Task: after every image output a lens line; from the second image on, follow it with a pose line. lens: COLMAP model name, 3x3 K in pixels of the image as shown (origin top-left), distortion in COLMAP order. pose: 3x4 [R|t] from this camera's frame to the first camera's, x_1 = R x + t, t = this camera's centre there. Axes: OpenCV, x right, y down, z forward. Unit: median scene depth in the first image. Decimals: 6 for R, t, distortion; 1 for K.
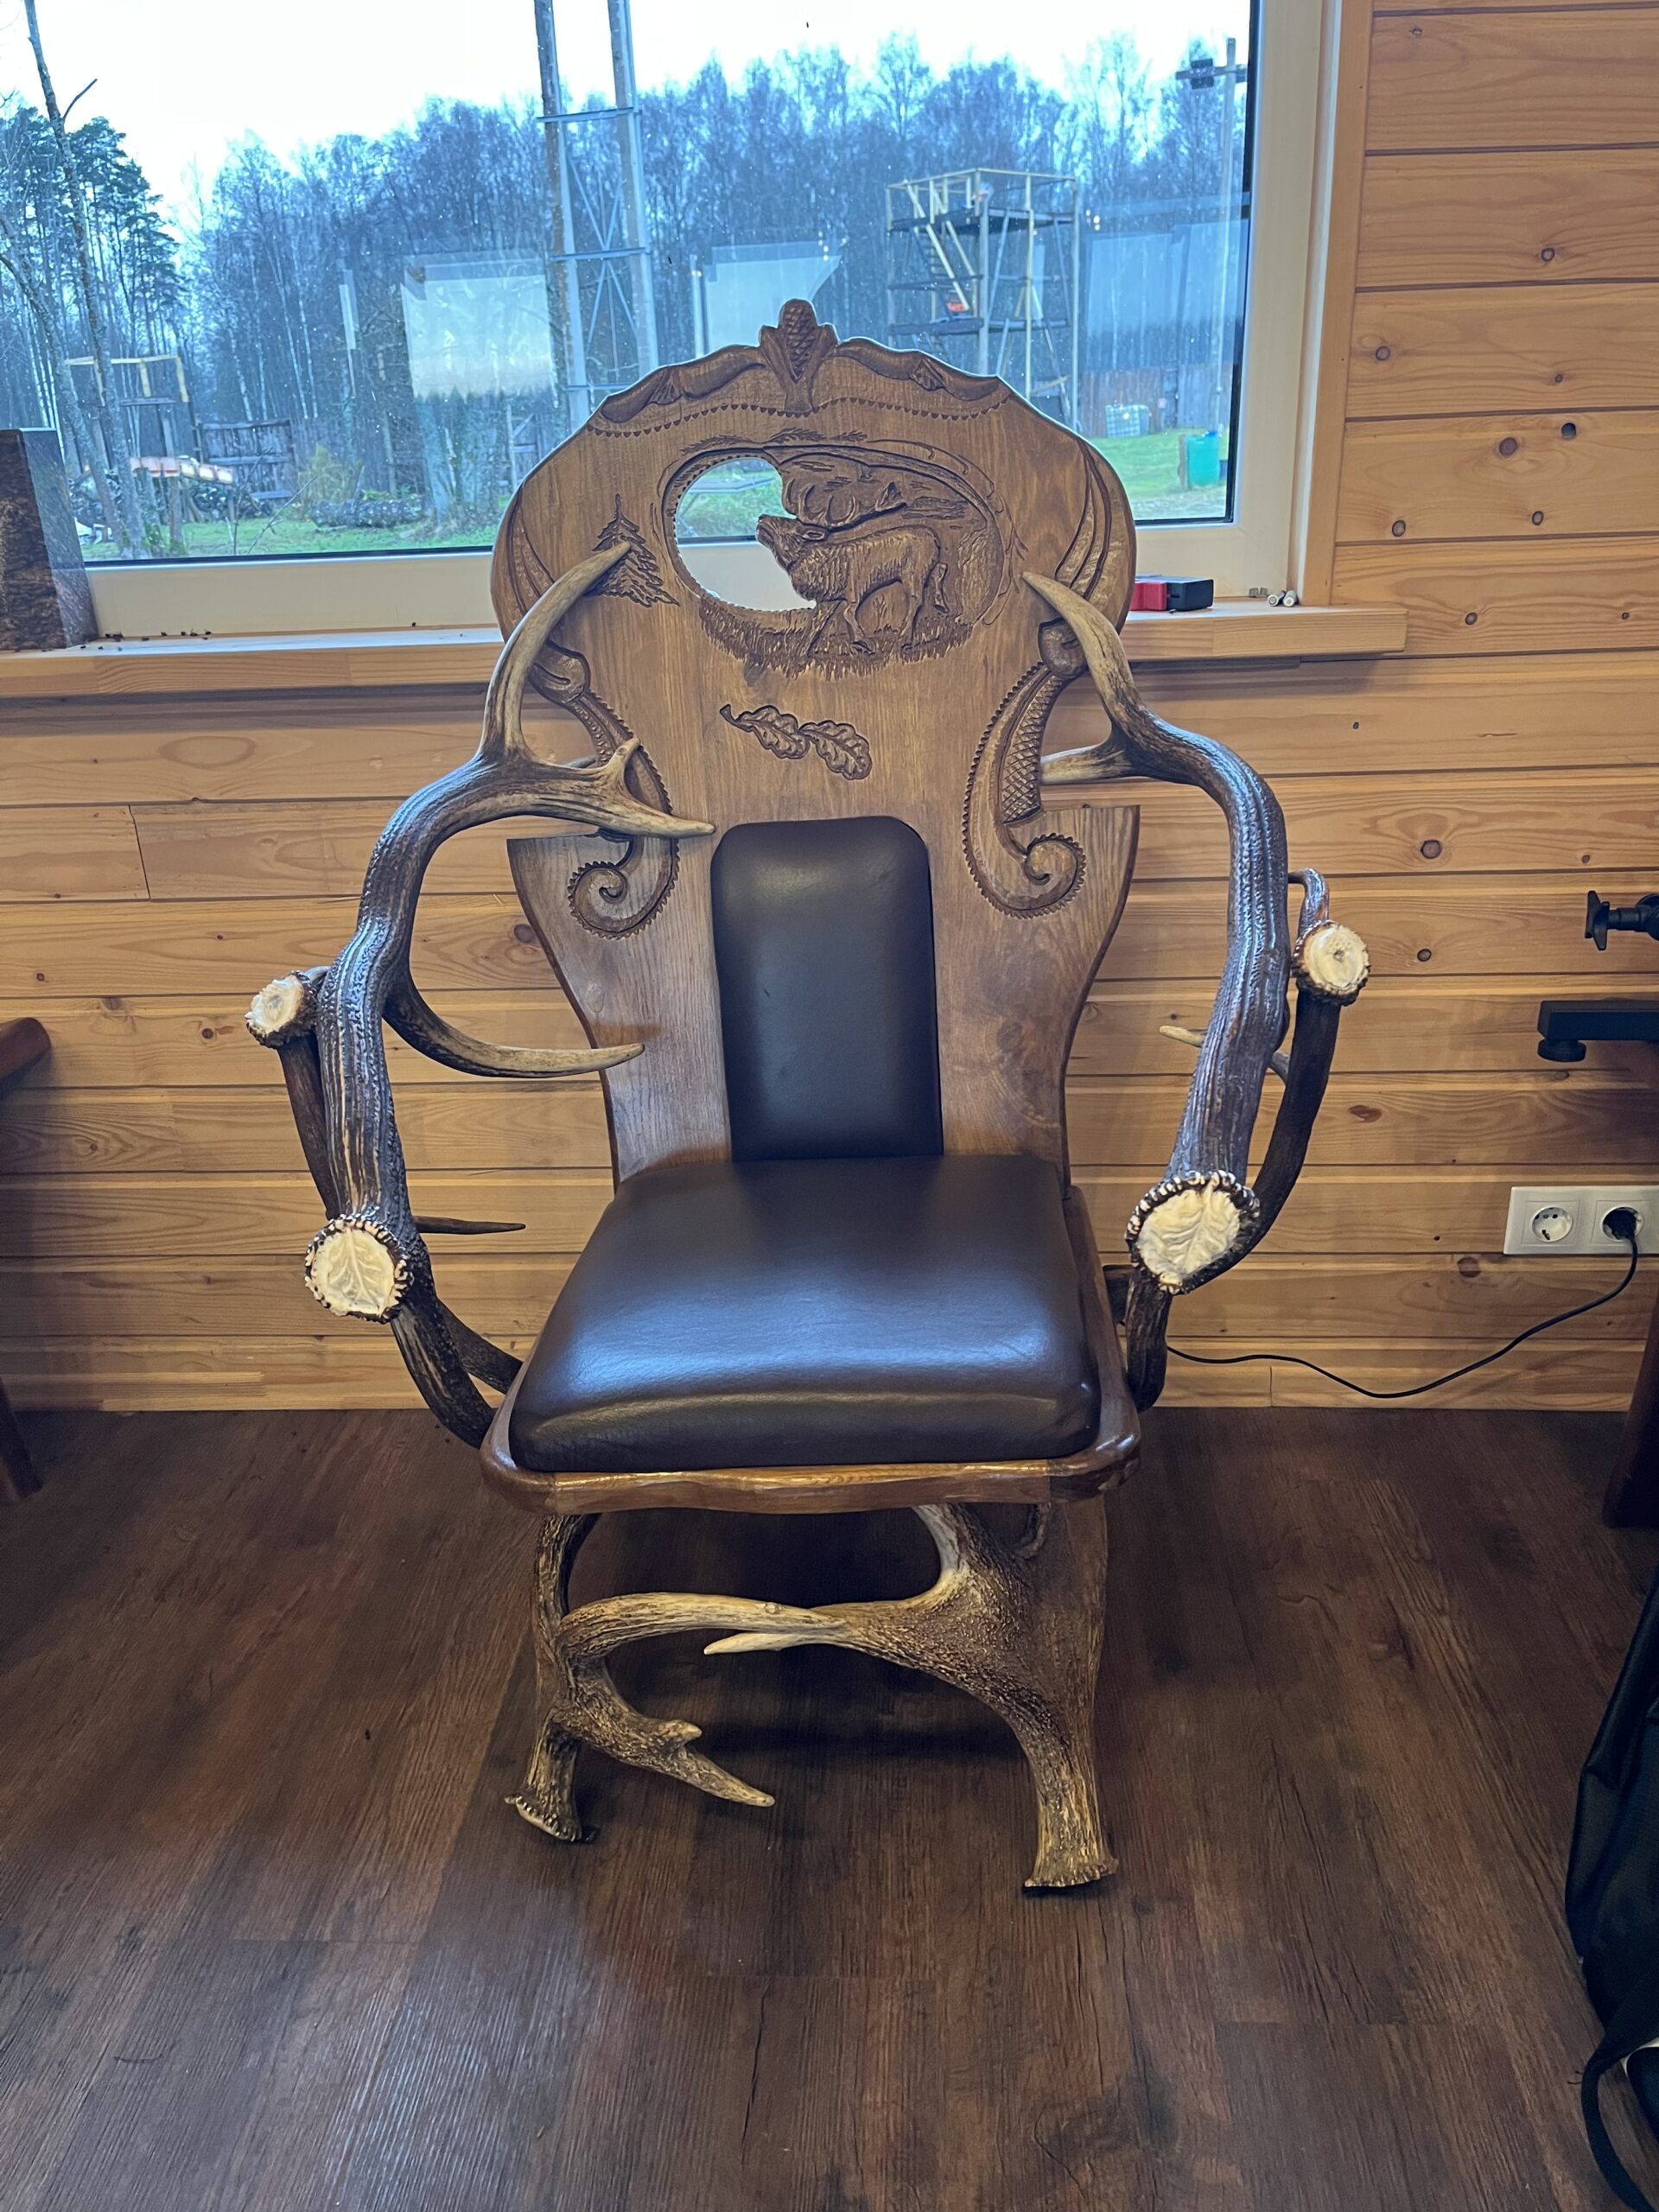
lens RADIAL K [[1690.9, 0, 823.7], [0, 1690.9, 1114.2], [0, 0, 1]] dist [0.008842, -0.000160]
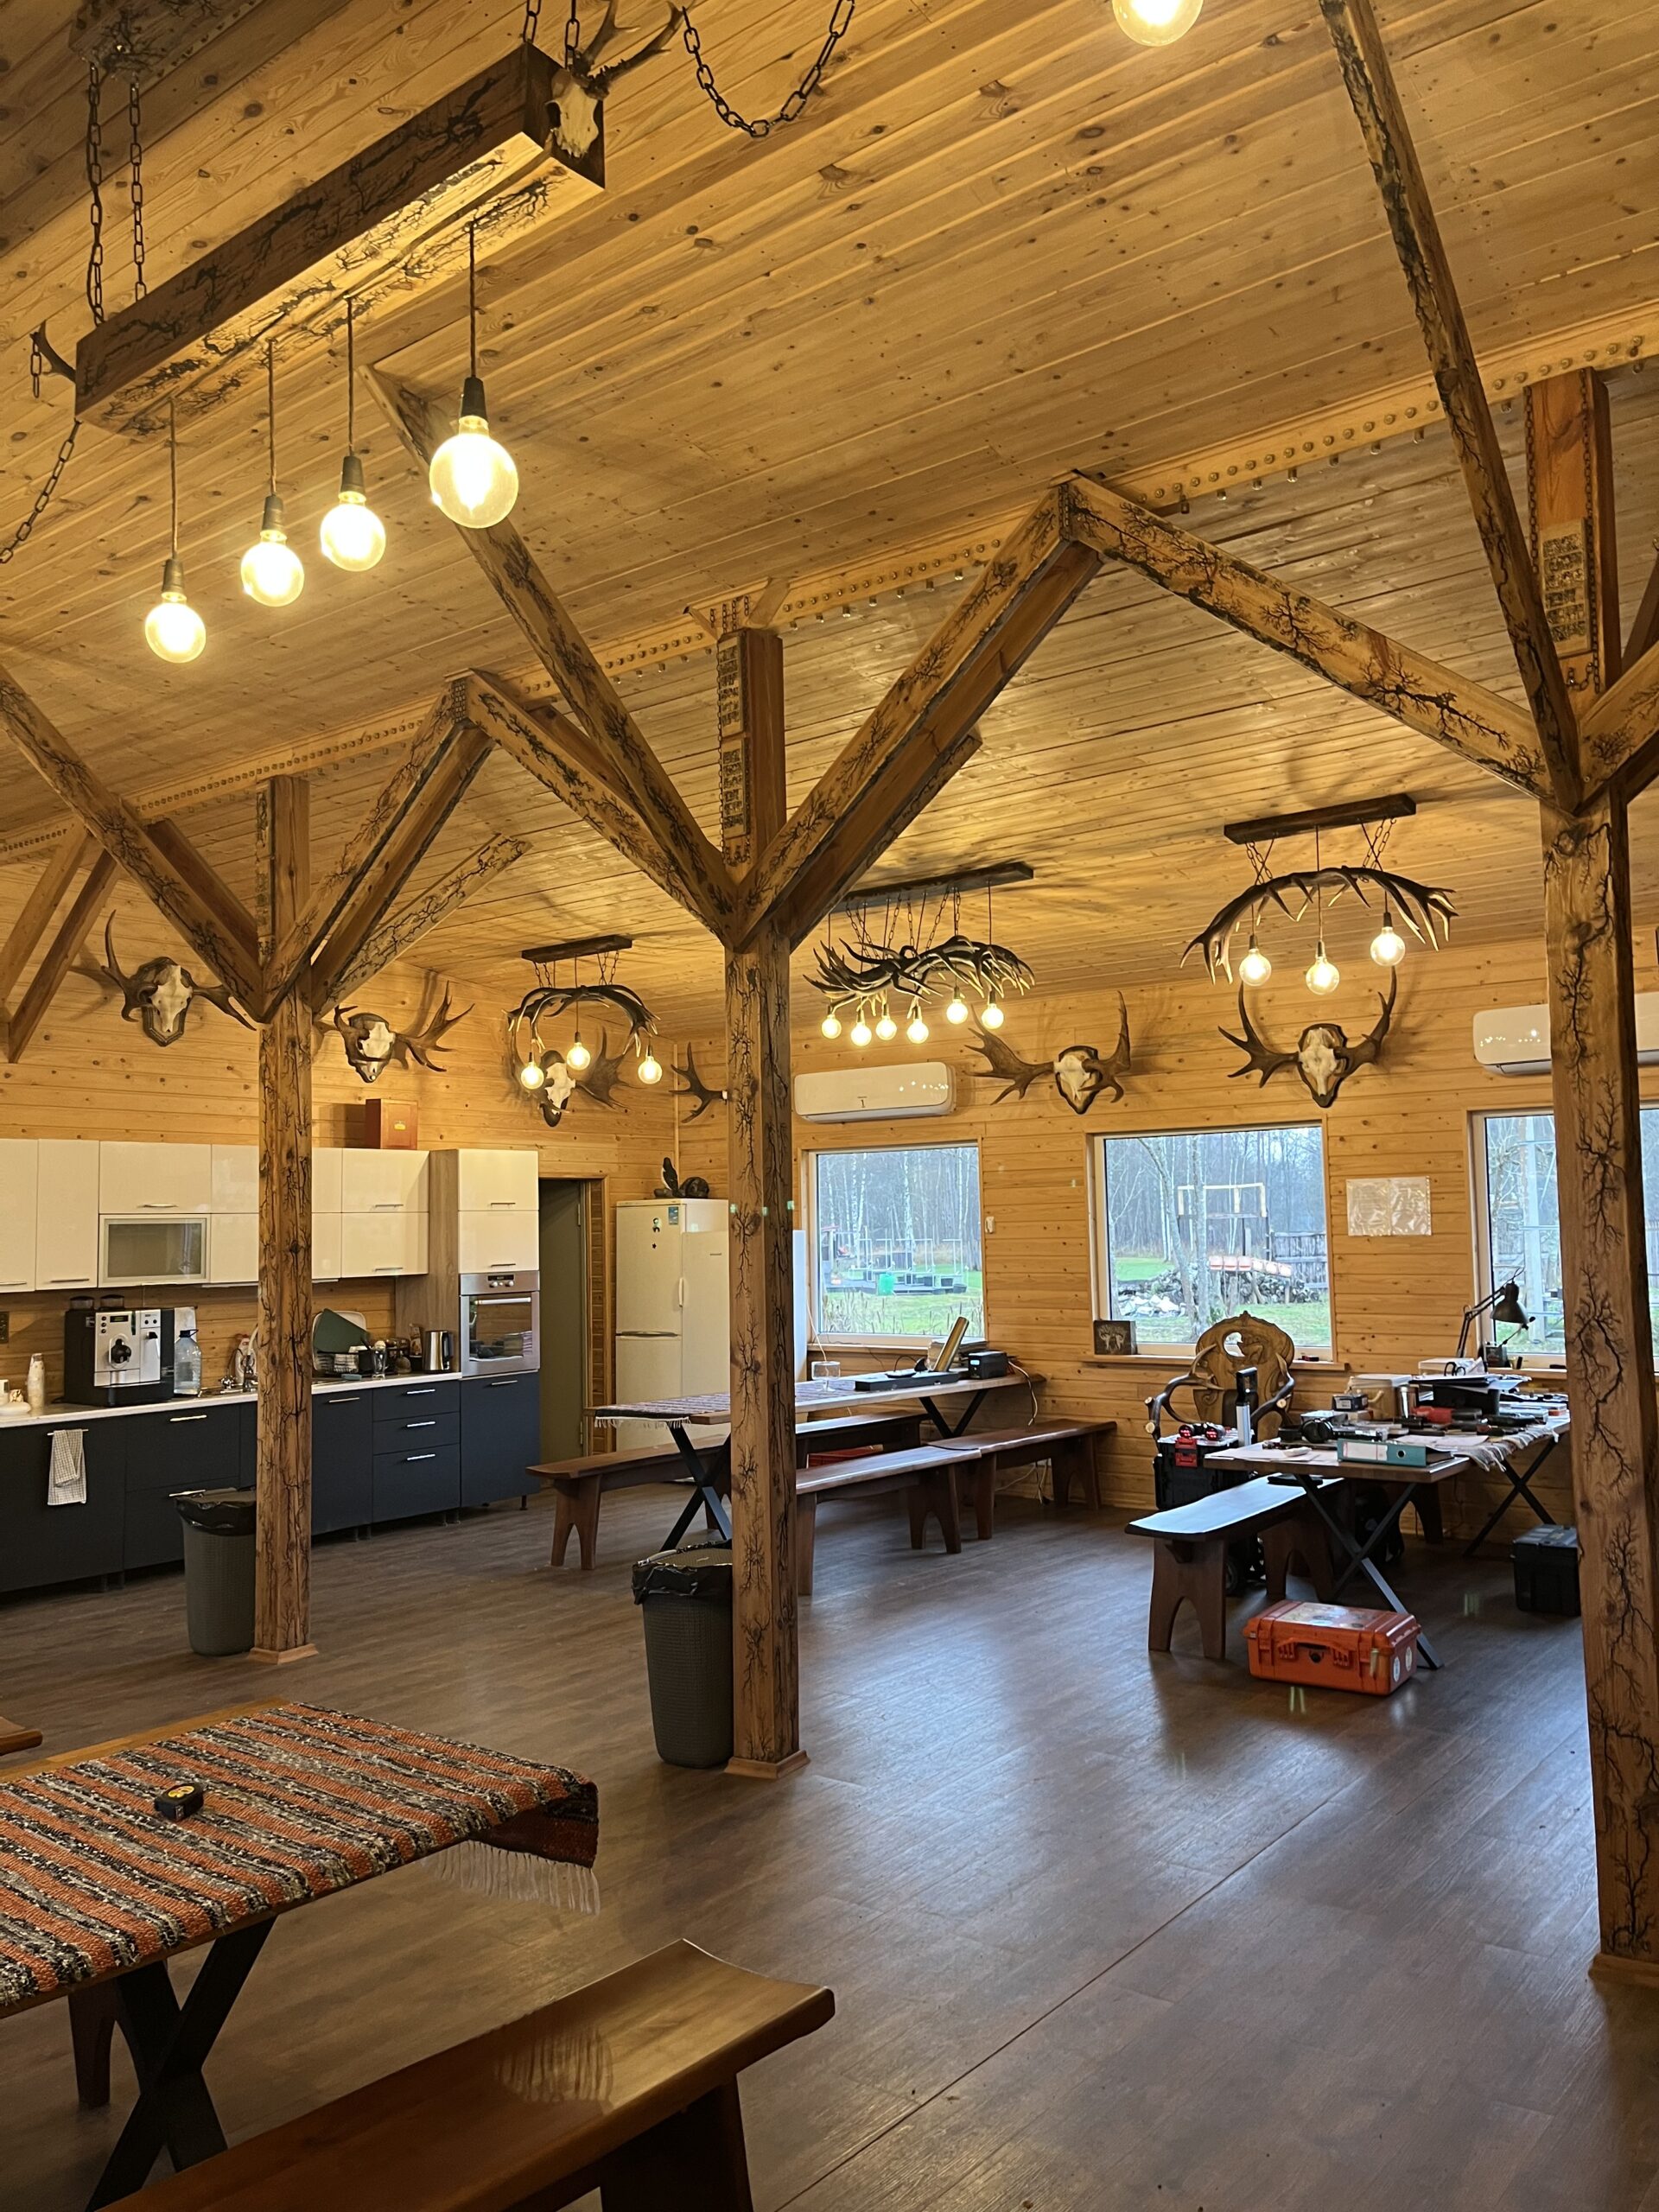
lens RADIAL K [[1690.9, 0, 825.7], [0, 1690.9, 1111.6], [0, 0, 1]] dist [0.008842, -0.000160]
pose [[0.824665, -0.014519, -0.565436, 2.232423], [-0.230990, 0.903866, -0.360098, 1.466903], [0.516306, 0.427570, 0.742032, -4.739002]]
